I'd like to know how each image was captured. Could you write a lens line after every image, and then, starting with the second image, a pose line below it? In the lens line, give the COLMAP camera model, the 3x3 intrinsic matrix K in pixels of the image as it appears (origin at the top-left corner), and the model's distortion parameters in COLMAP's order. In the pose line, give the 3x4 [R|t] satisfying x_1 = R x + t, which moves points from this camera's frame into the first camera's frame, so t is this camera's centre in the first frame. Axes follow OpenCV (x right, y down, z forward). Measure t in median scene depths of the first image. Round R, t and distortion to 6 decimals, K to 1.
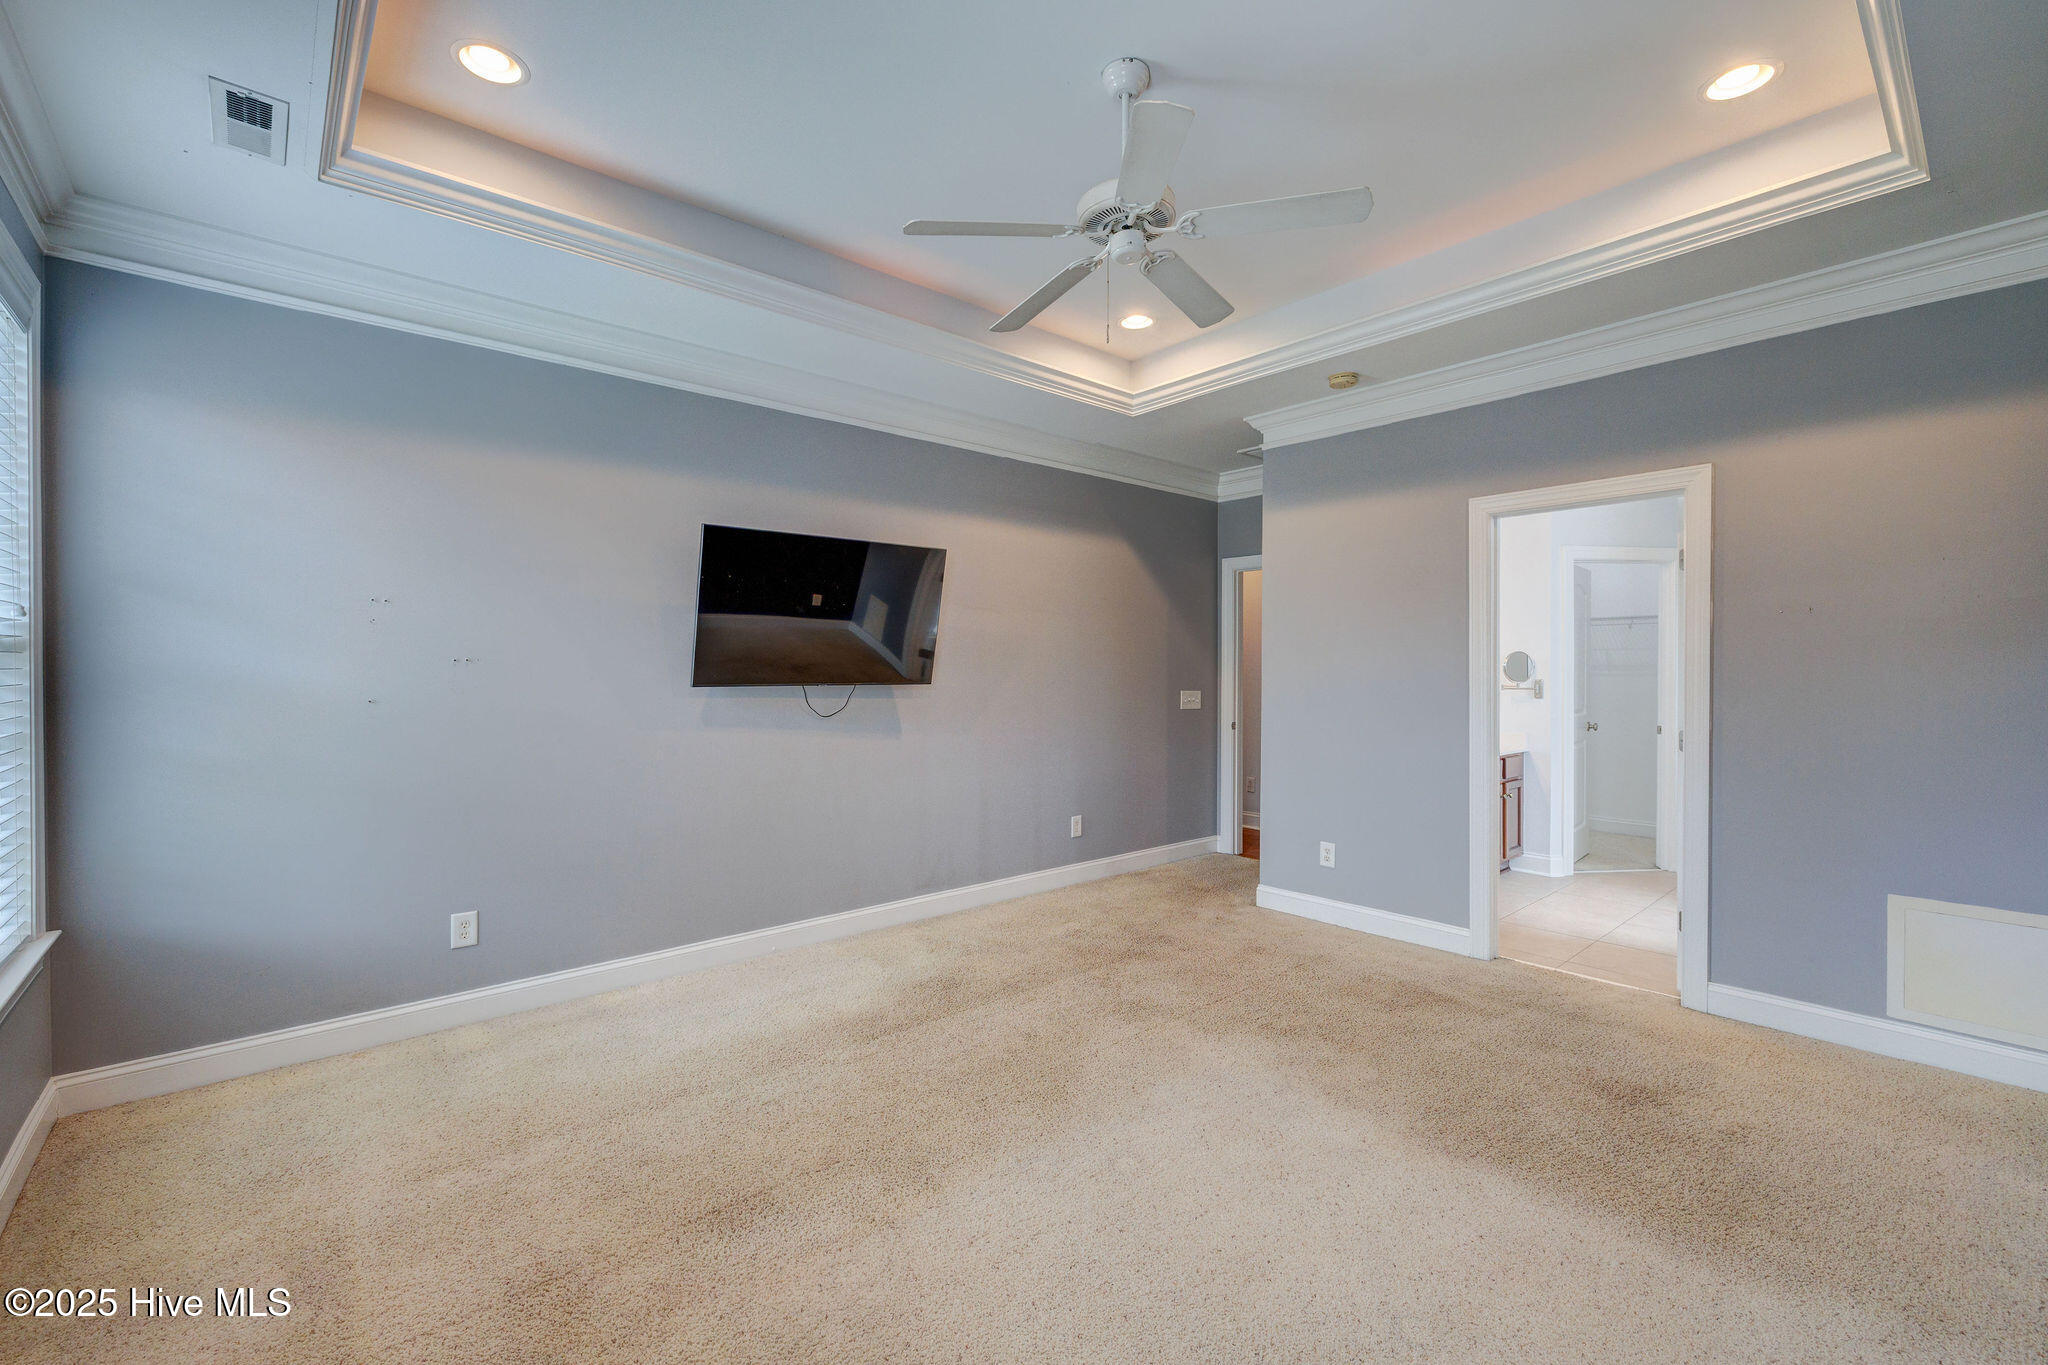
lens RADIAL K [[864.3, 0, 1016.1], [0, 864.3, 665.0], [0, 0, 1]] dist [-0.001884, 0.000030]
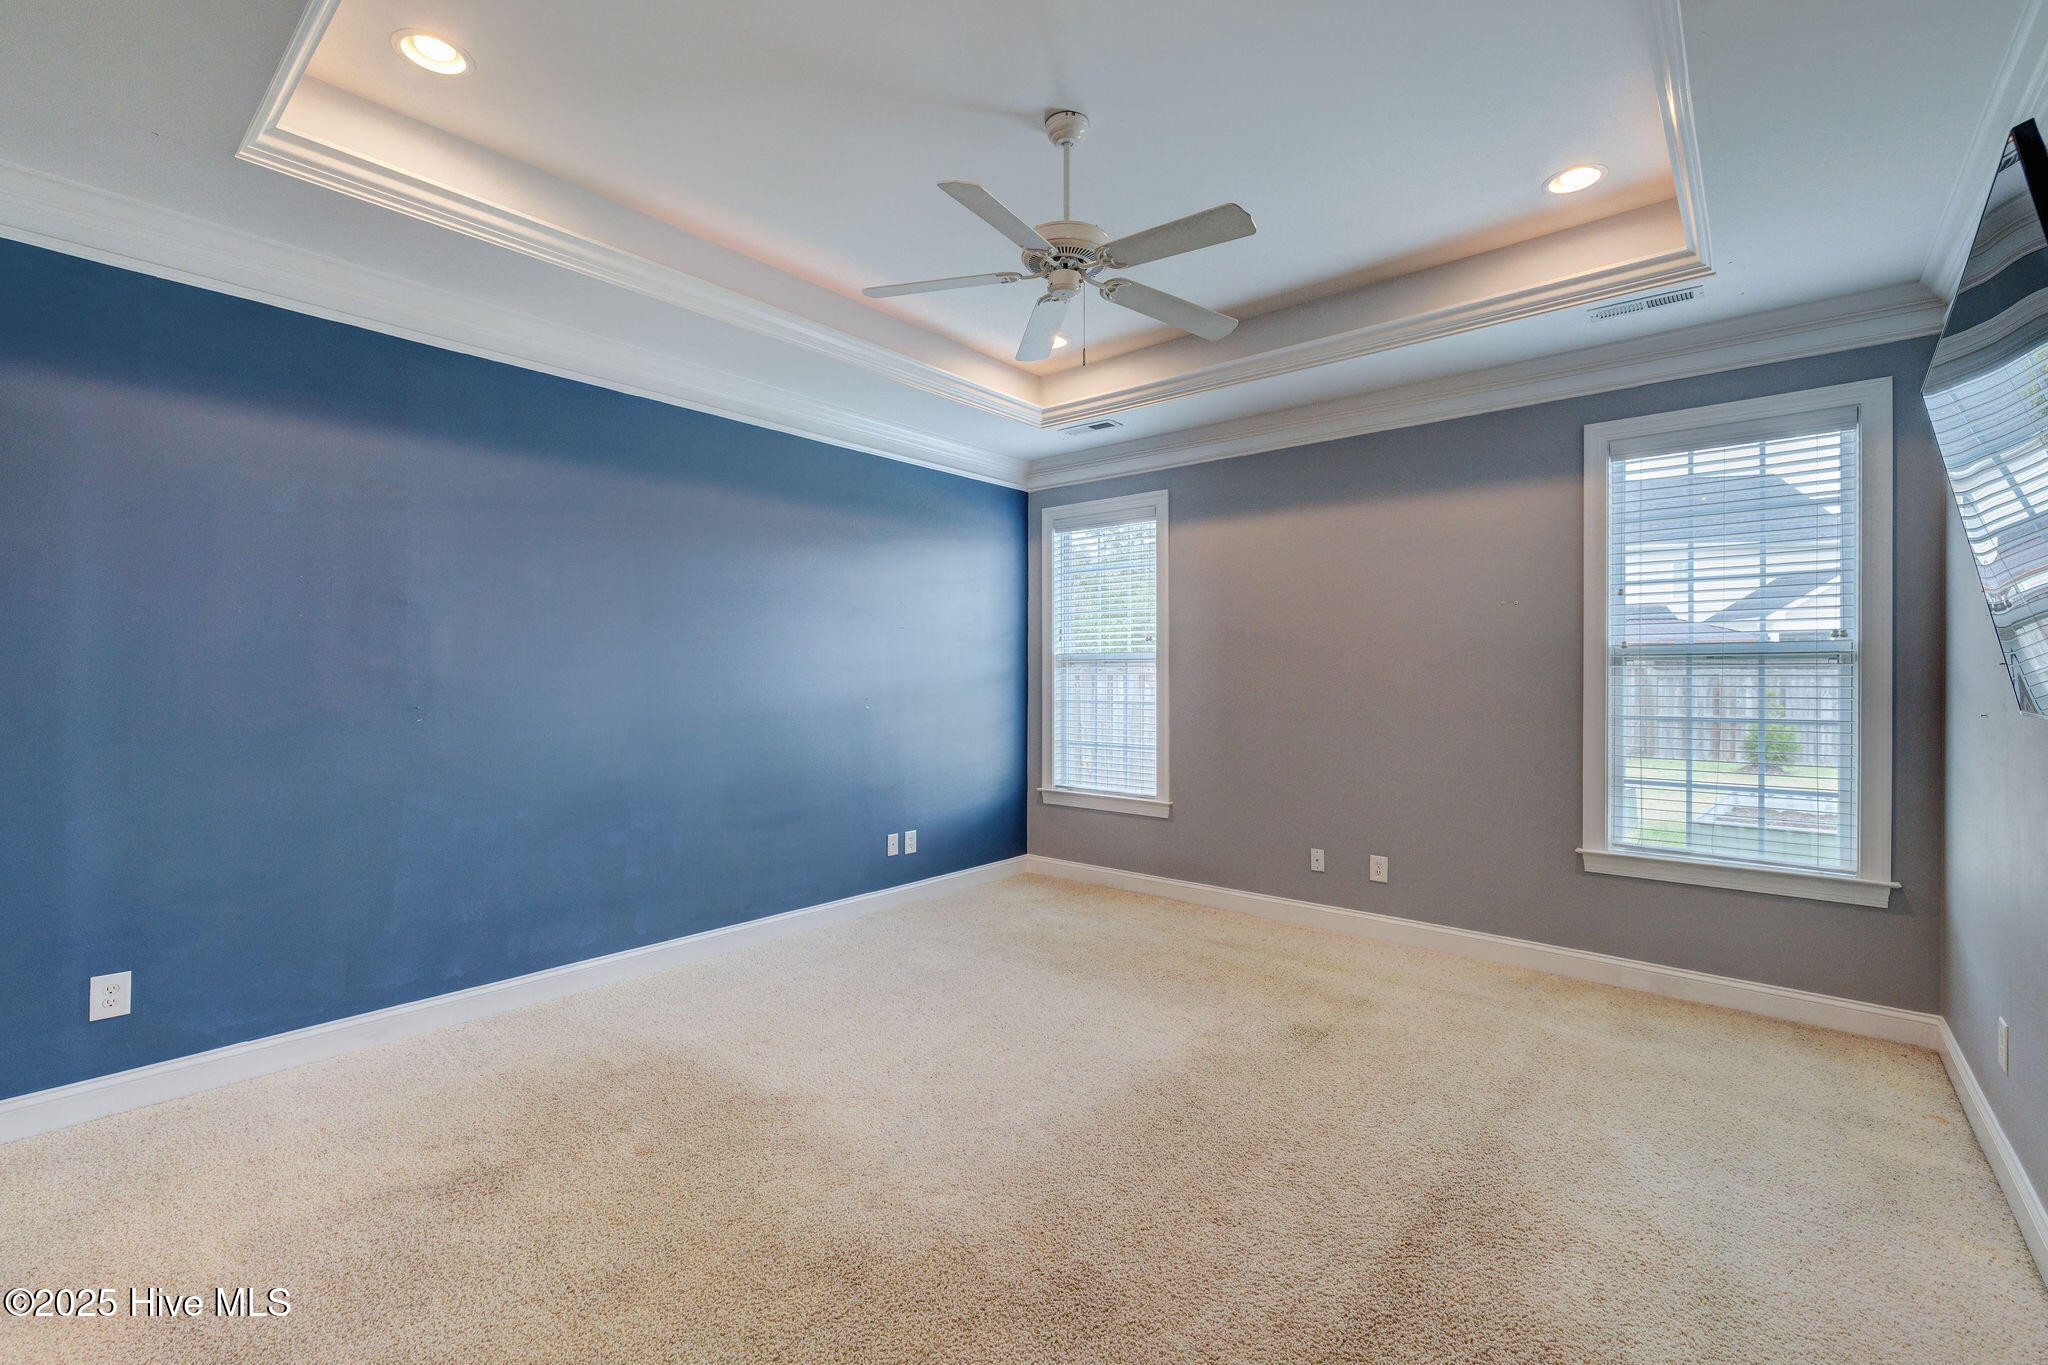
lens RADIAL K [[878.0, 0, 1022.0], [0, 878.0, 687.9], [0, 0, 1]] dist [0.000744, 0.000041]
pose [[-0.987639, -0.003452, -0.156706, 0.309598], [-0.005163, 0.999931, 0.010511, 0.011560], [0.156659, 0.011190, -0.987589, 1.791646]]
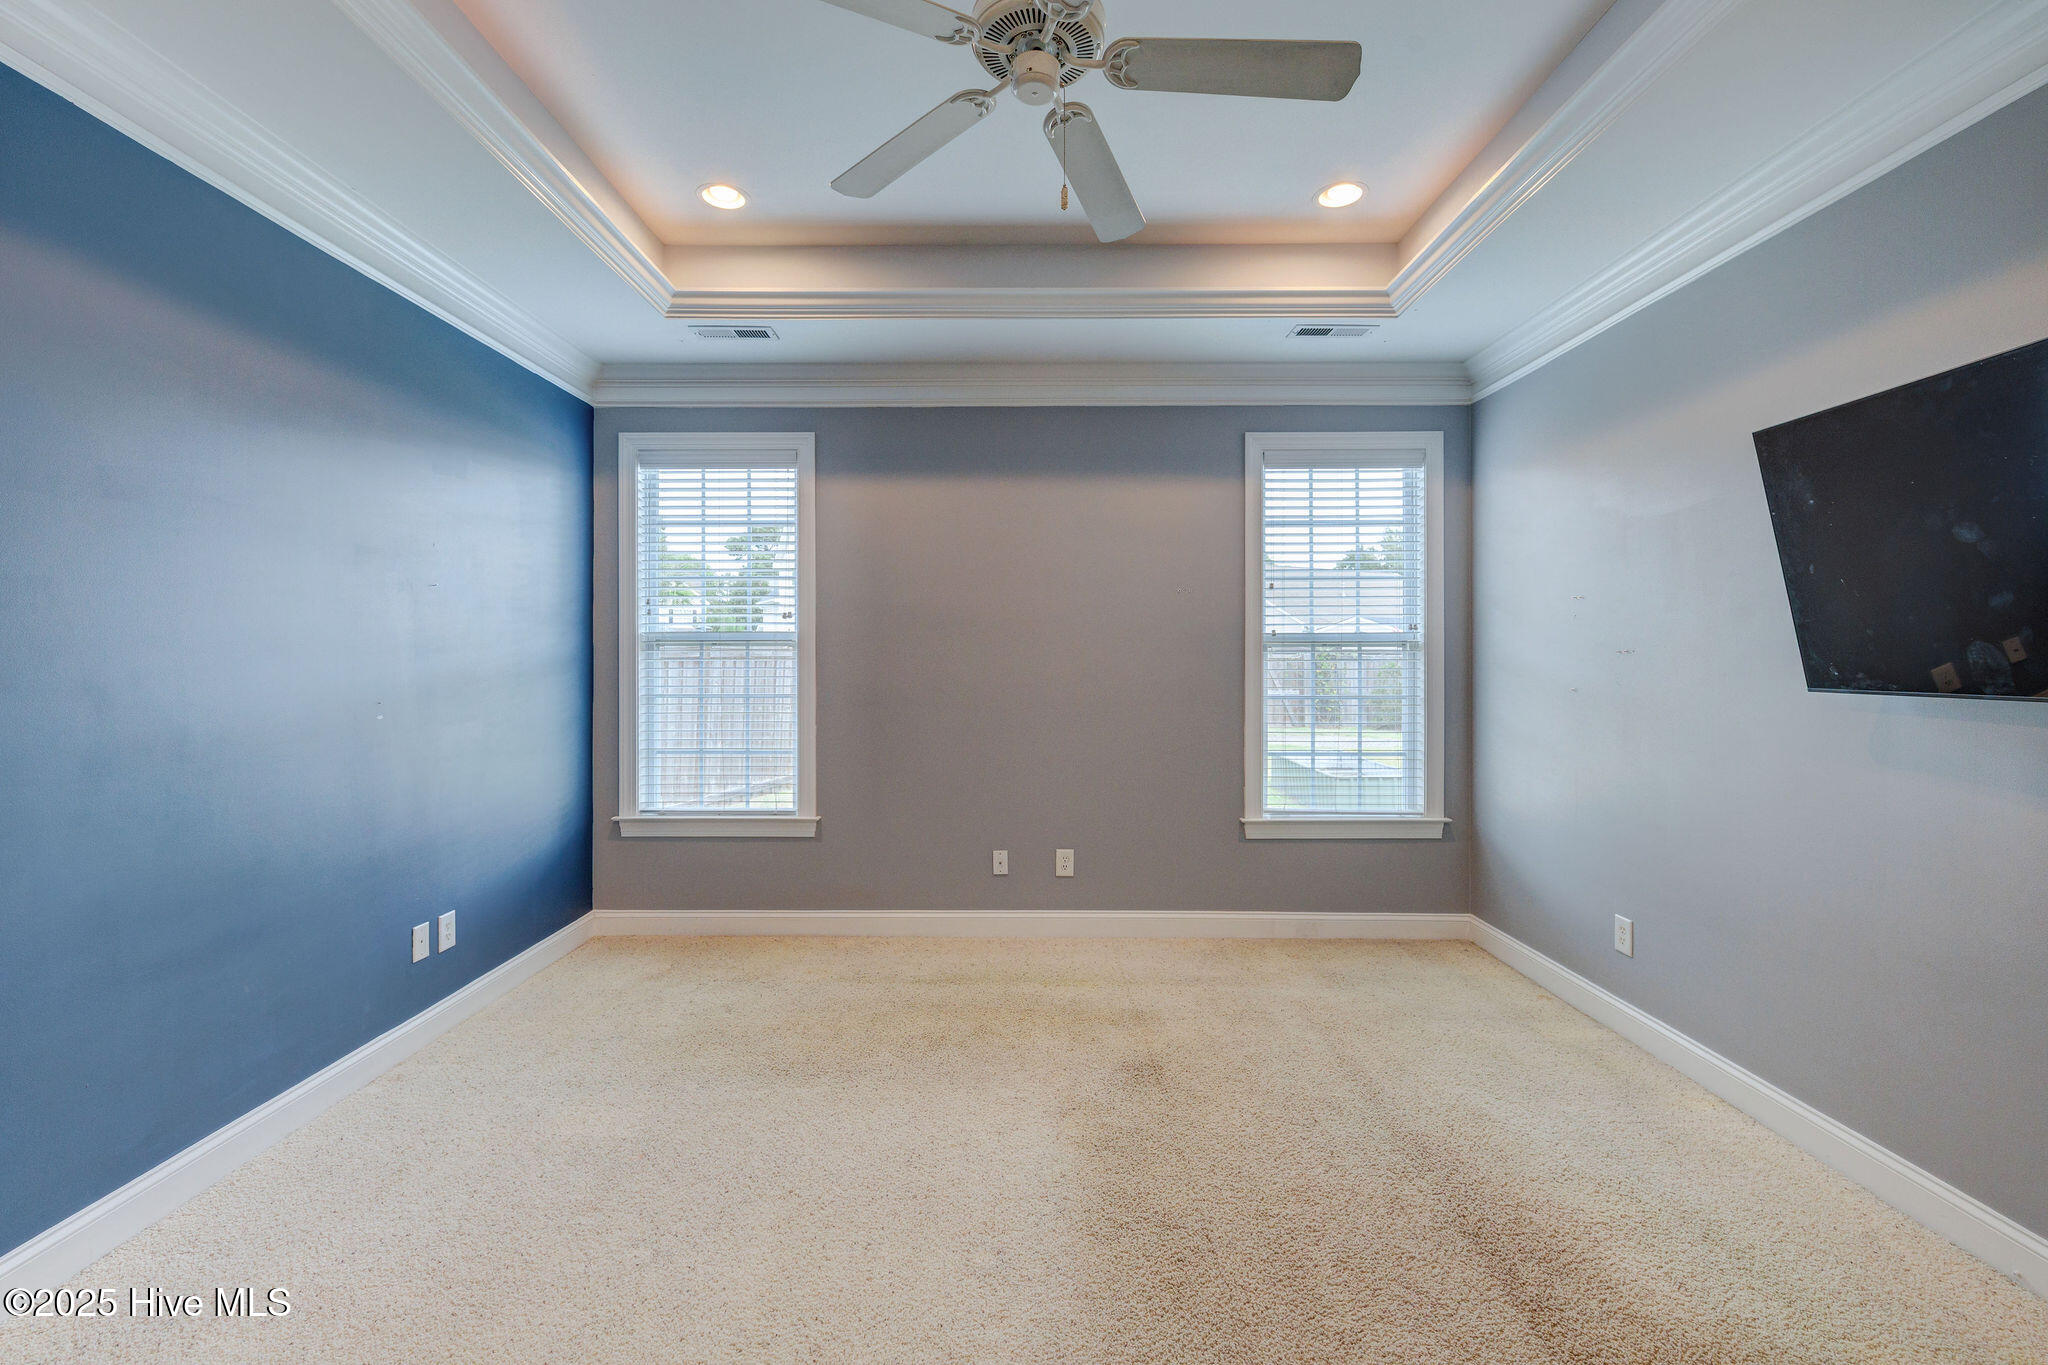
lens RADIAL K [[864.3, 0, 1016.1], [0, 864.3, 665.0], [0, 0, 1]] dist [-0.001884, 0.000030]
pose [[-0.659028, 0.001658, -0.752117, 0.590541], [0.000288, 0.999998, 0.001952, 0.007224], [0.752118, 0.001070, -0.659027, 1.269674]]
